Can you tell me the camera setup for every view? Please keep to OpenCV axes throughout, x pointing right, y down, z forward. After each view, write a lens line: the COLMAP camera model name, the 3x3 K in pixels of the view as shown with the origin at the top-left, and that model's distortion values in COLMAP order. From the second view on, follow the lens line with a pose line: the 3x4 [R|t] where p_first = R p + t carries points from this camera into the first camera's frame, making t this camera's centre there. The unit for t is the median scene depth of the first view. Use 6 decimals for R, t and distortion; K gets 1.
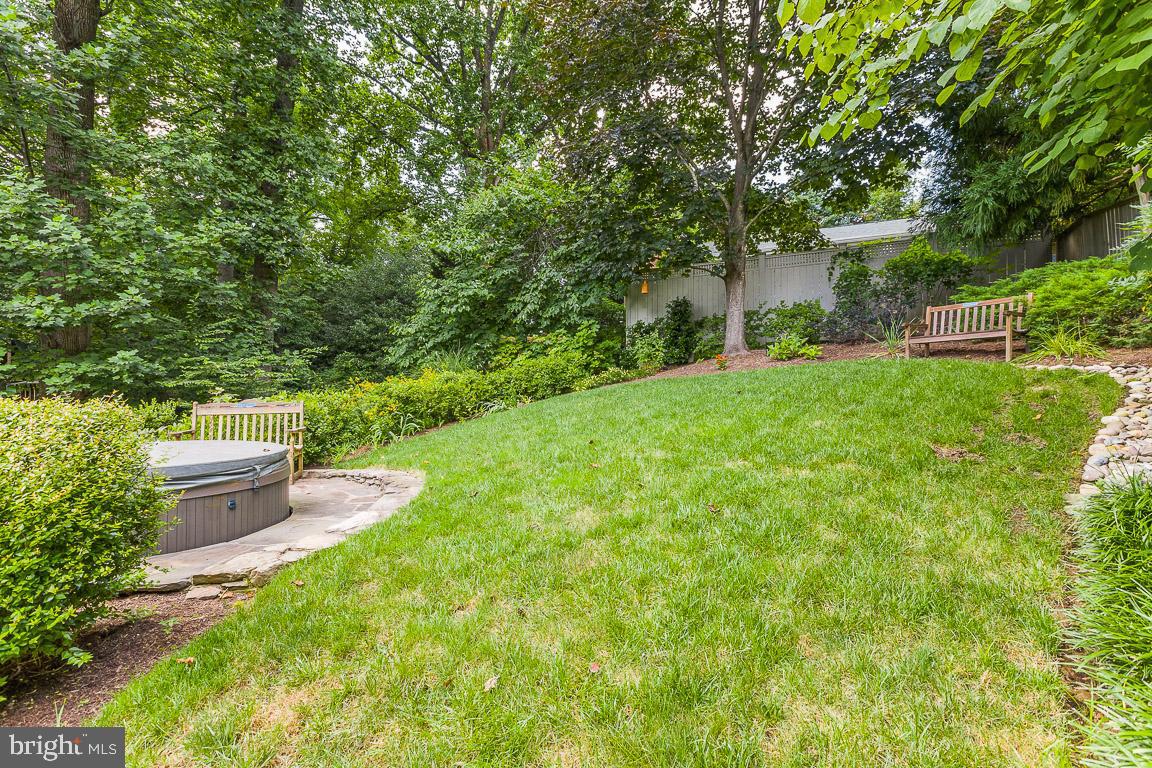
lens RADIAL K [[519.4, 0, 576.0], [0, 519.4, 384.0], [0, 0, 1]] dist [0.000323, 0.000112]
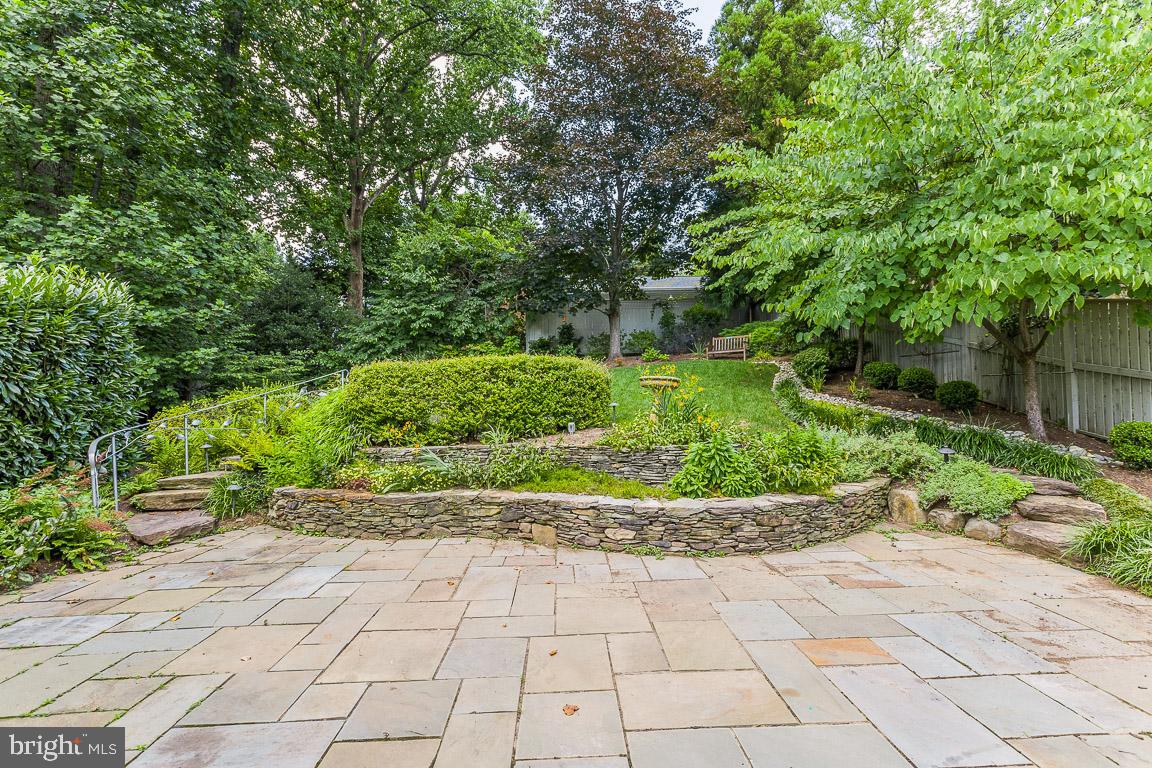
lens RADIAL K [[519.4, 0, 576.0], [0, 519.4, 384.0], [0, 0, 1]] dist [0.000323, 0.000112]
pose [[0.902823, -0.002805, 0.430004, -0.594737], [0.013691, 0.999659, -0.022226, 0.067064], [-0.429795, 0.025953, 0.902553, -0.553321]]
